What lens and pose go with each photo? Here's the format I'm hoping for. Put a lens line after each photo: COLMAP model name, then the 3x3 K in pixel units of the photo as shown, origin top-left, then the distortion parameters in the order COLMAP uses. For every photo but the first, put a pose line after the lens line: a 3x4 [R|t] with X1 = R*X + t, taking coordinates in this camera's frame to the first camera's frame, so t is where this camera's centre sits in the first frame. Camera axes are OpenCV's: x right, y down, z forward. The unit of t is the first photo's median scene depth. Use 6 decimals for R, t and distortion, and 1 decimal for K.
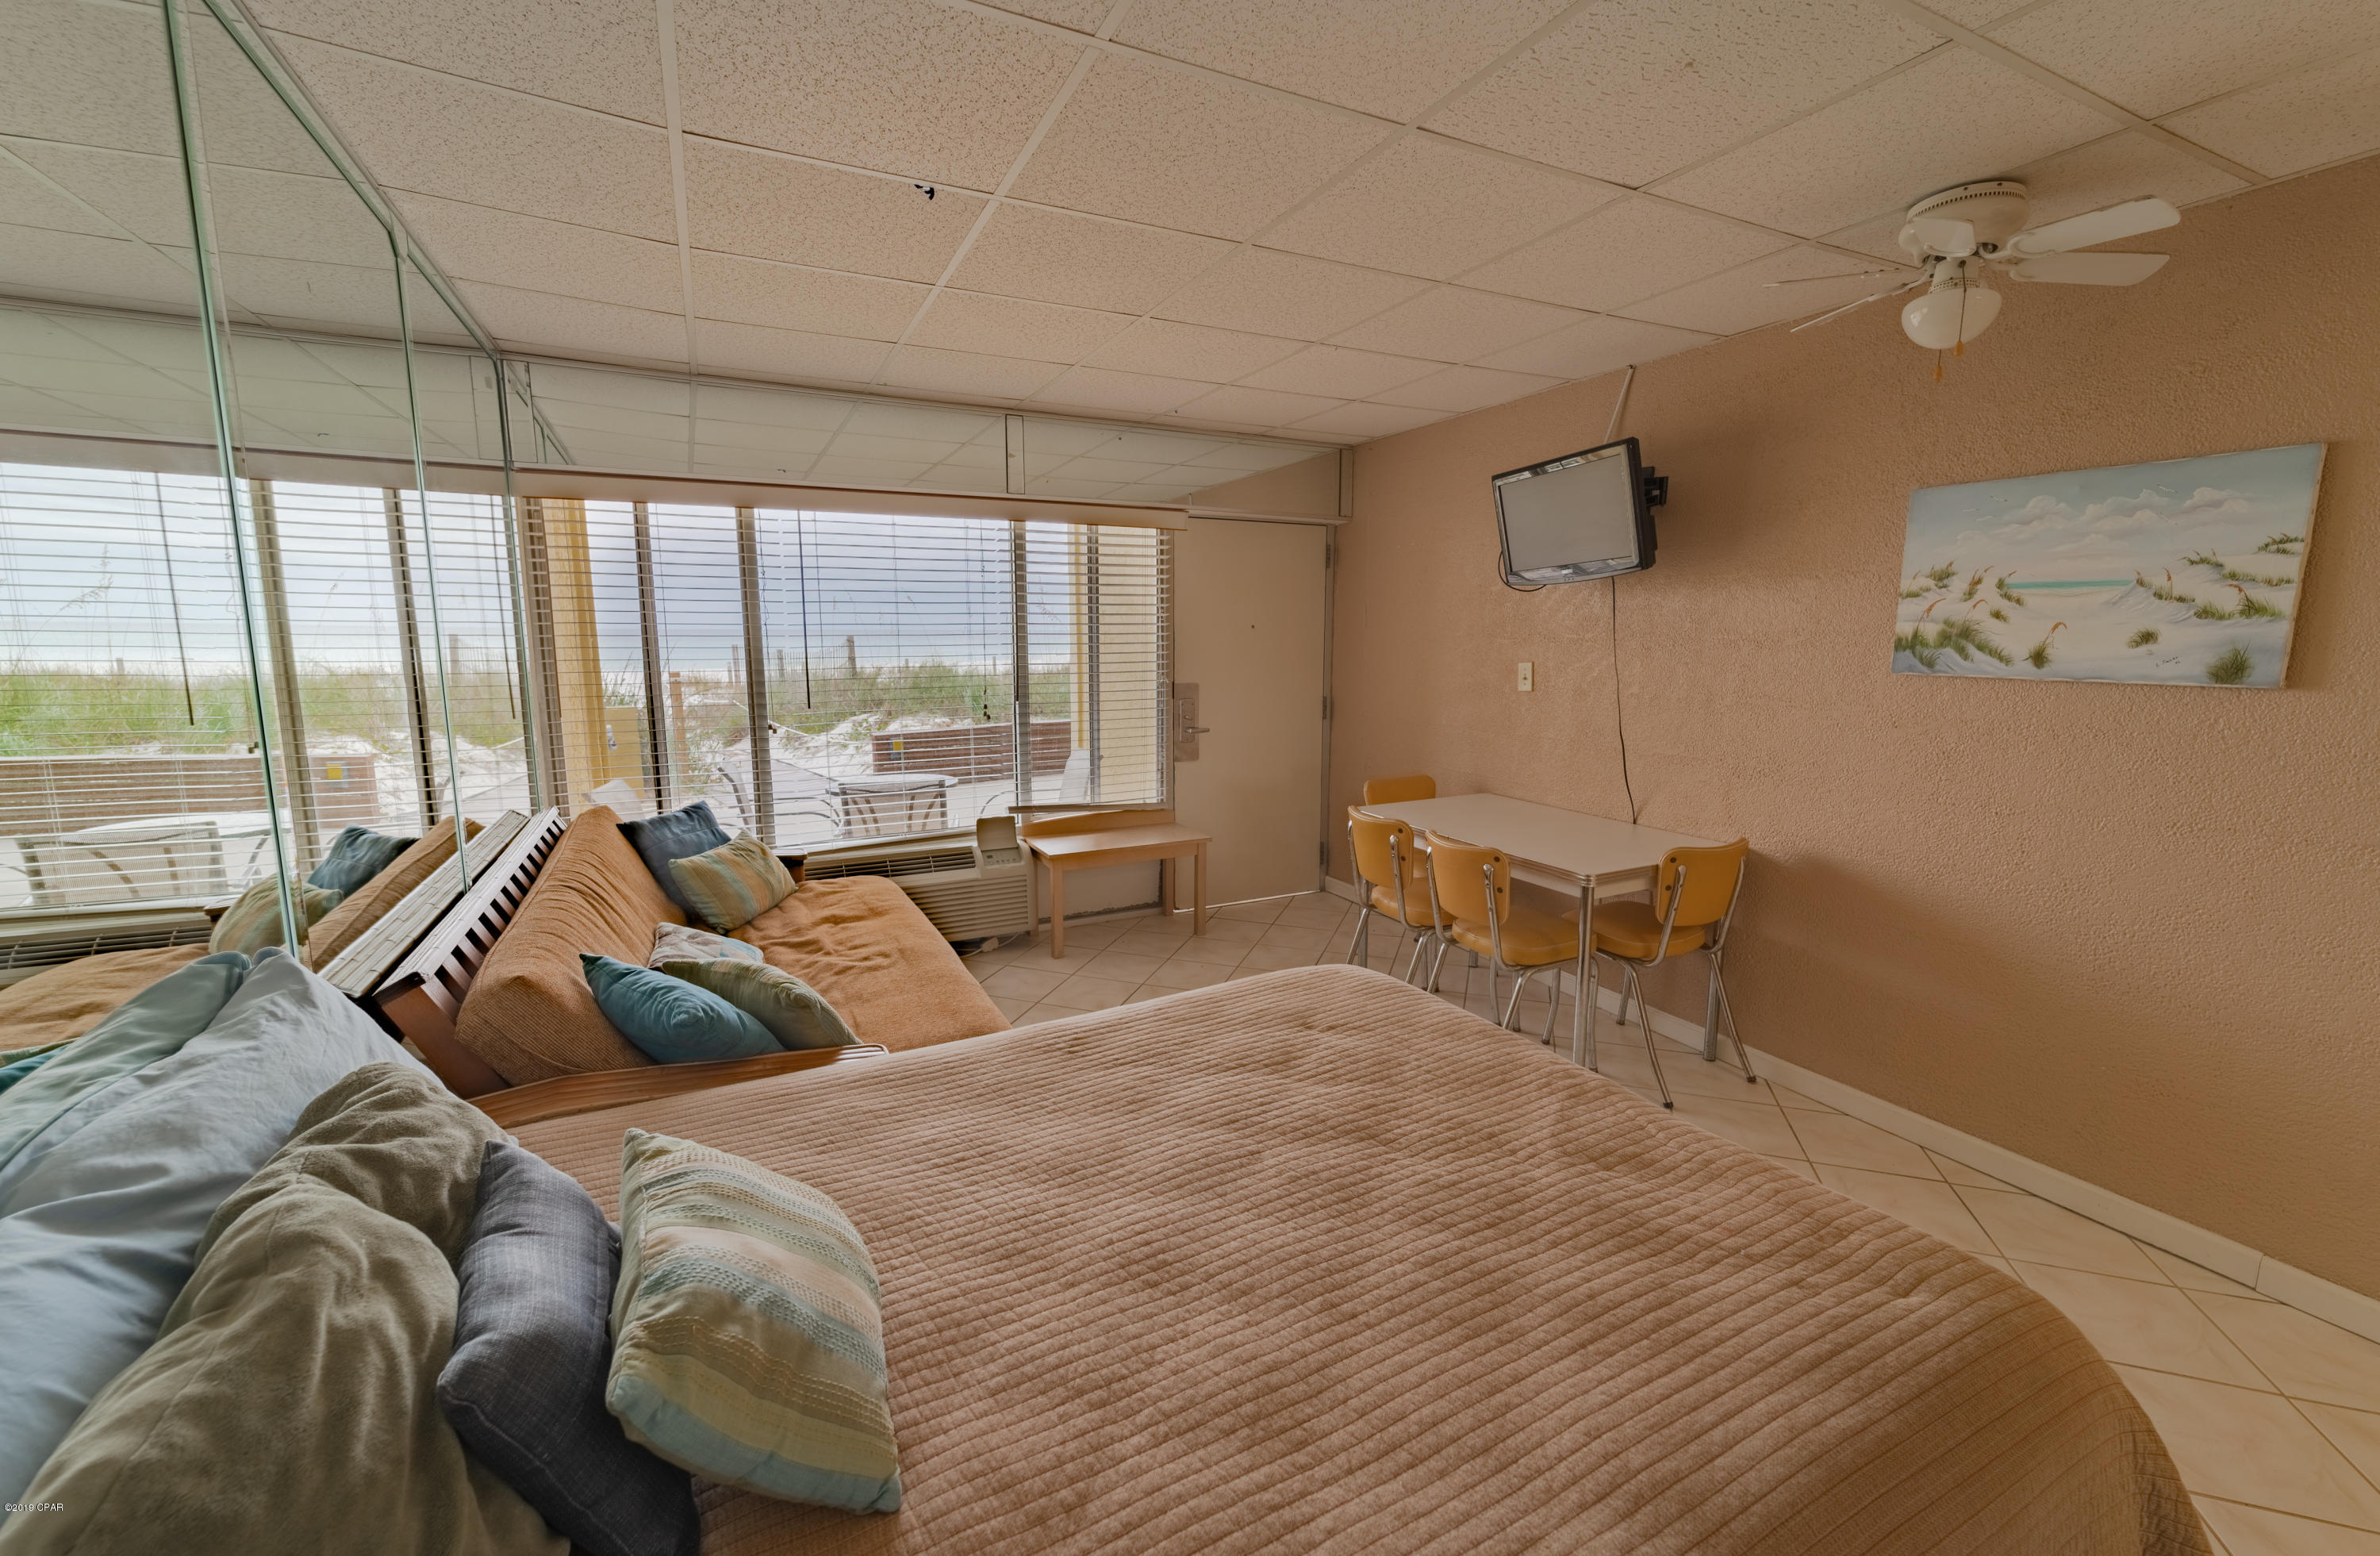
lens RADIAL K [[956.4, 0, 1184.3], [0, 956.4, 772.2], [0, 0, 1]] dist [0.000533, -0.000495]
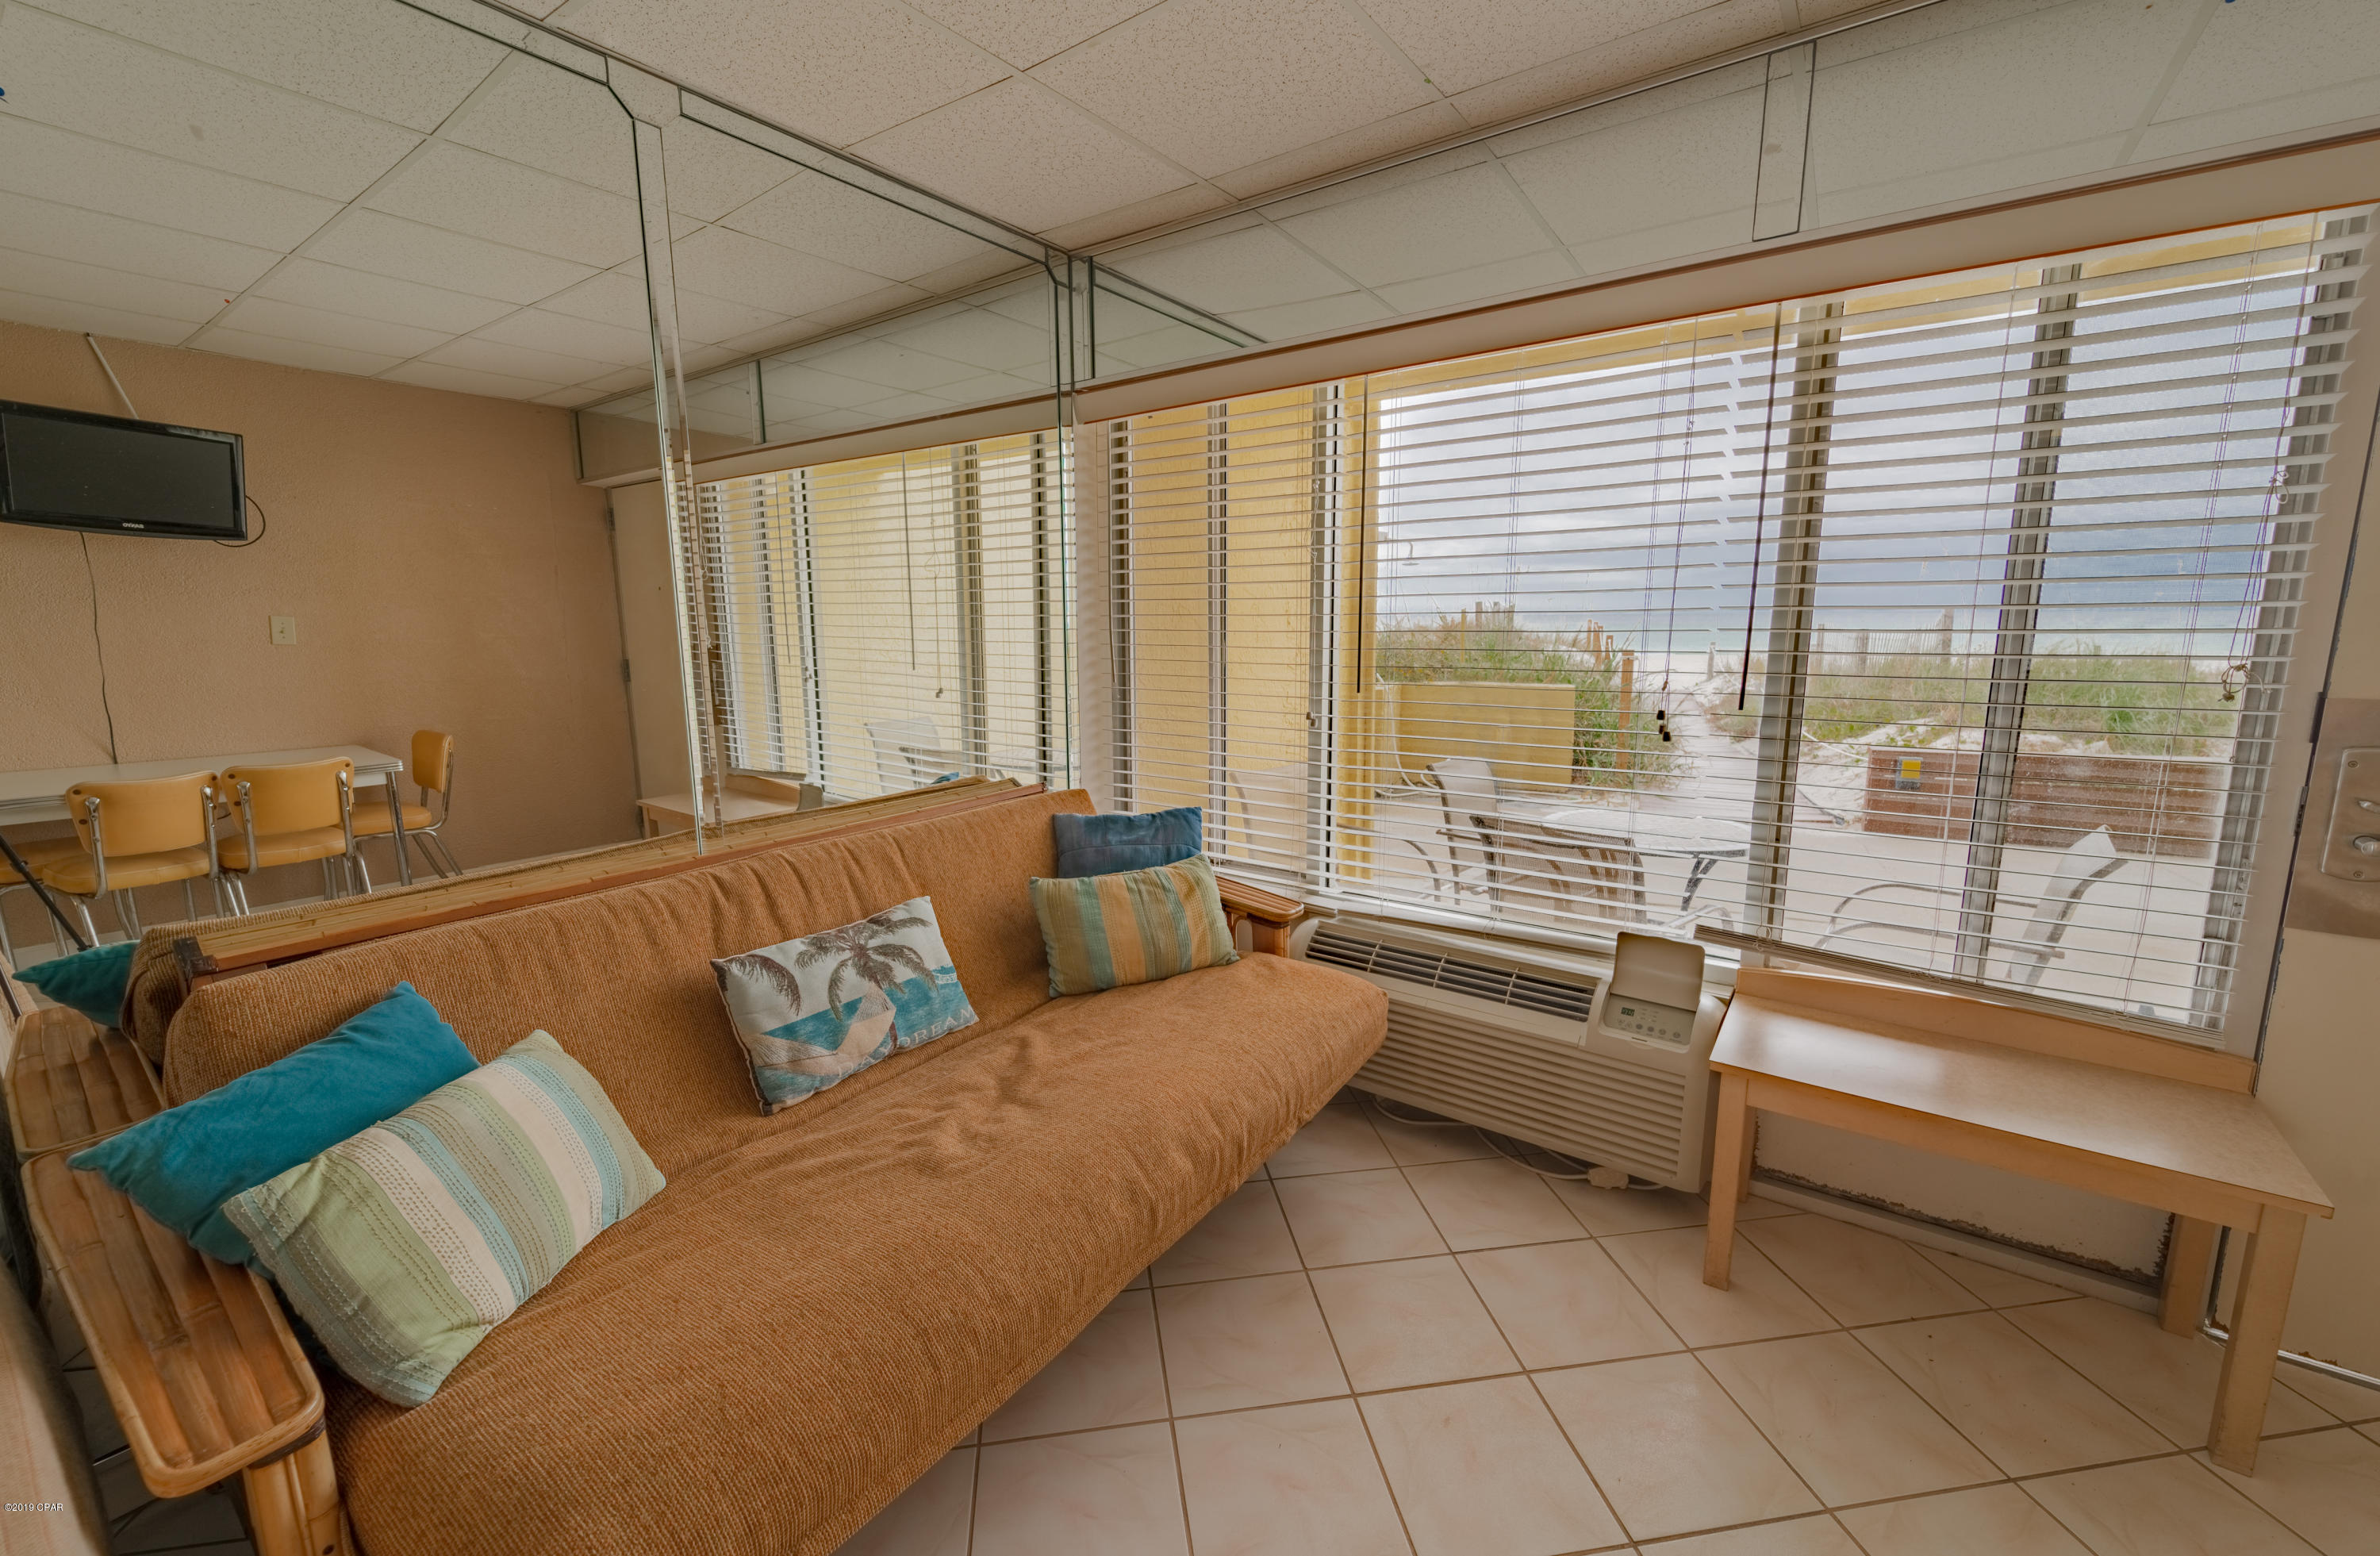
lens RADIAL K [[956.4, 0, 1182.7], [0, 956.4, 769.9], [0, 0, 1]] dist [0.000533, -0.000495]
pose [[0.443455, 0.137591, -0.885673, 0.125718], [-0.123982, 0.988064, 0.091420, -0.056703], [0.887680, 0.069266, 0.455221, 0.562471]]
